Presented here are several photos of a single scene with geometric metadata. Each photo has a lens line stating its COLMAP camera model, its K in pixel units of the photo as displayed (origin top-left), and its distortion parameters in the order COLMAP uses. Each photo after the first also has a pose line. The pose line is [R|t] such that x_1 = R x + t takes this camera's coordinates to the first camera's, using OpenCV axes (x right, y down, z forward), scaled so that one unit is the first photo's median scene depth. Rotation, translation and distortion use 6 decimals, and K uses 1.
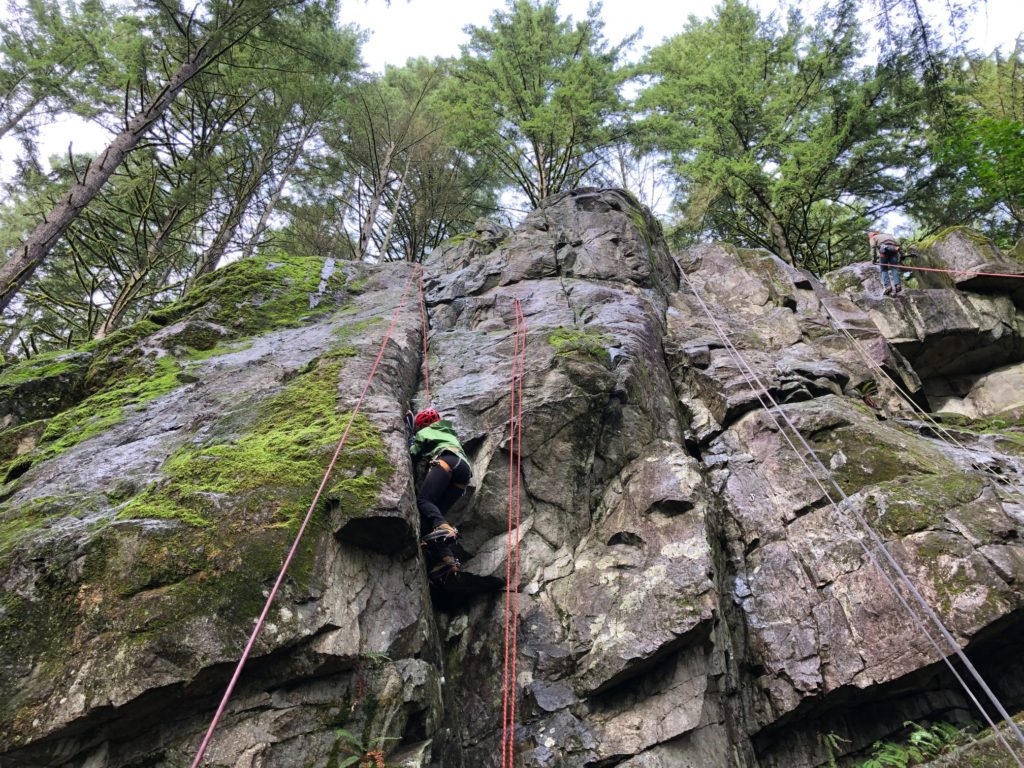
lens RADIAL K [[783.3, 0, 512.0], [0, 783.3, 384.0], [0, 0, 1]] dist [0.053908, -0.066382]
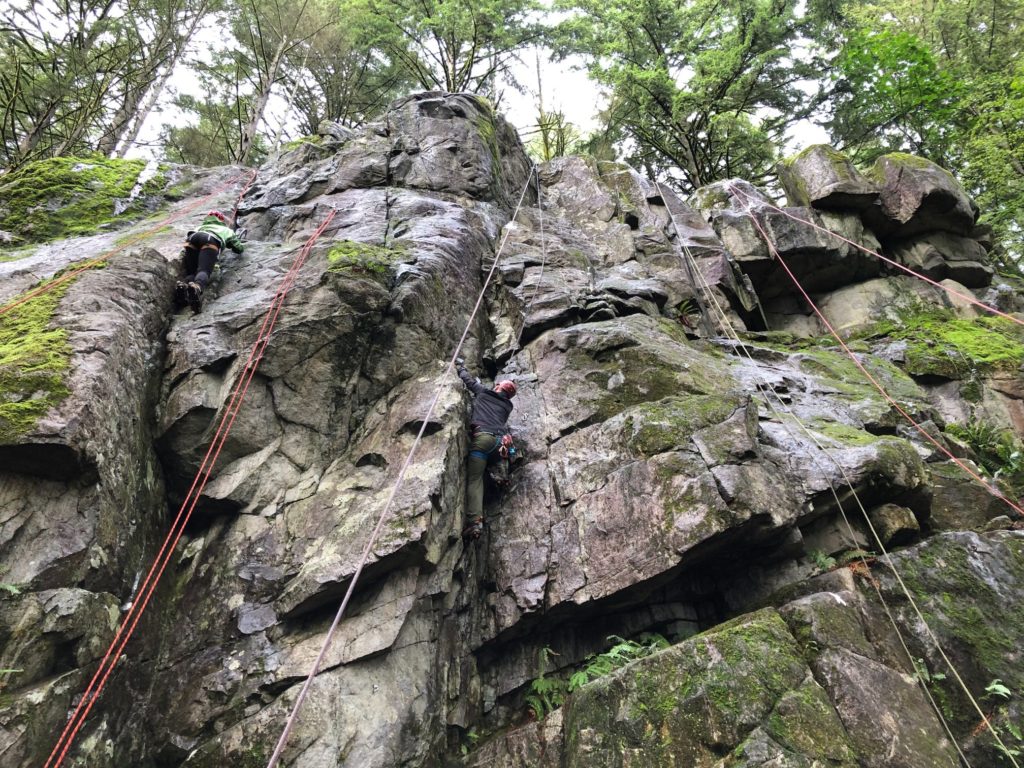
lens RADIAL K [[788.2, 0, 494.9], [0, 788.2, 369.9], [0, 0, 1]] dist [0.046470, -0.060304]
pose [[0.997707, 0.006427, 0.067372, 0.206059], [-0.012844, 0.995370, 0.095259, -0.011490], [-0.066448, -0.095906, 0.993170, 0.012337]]
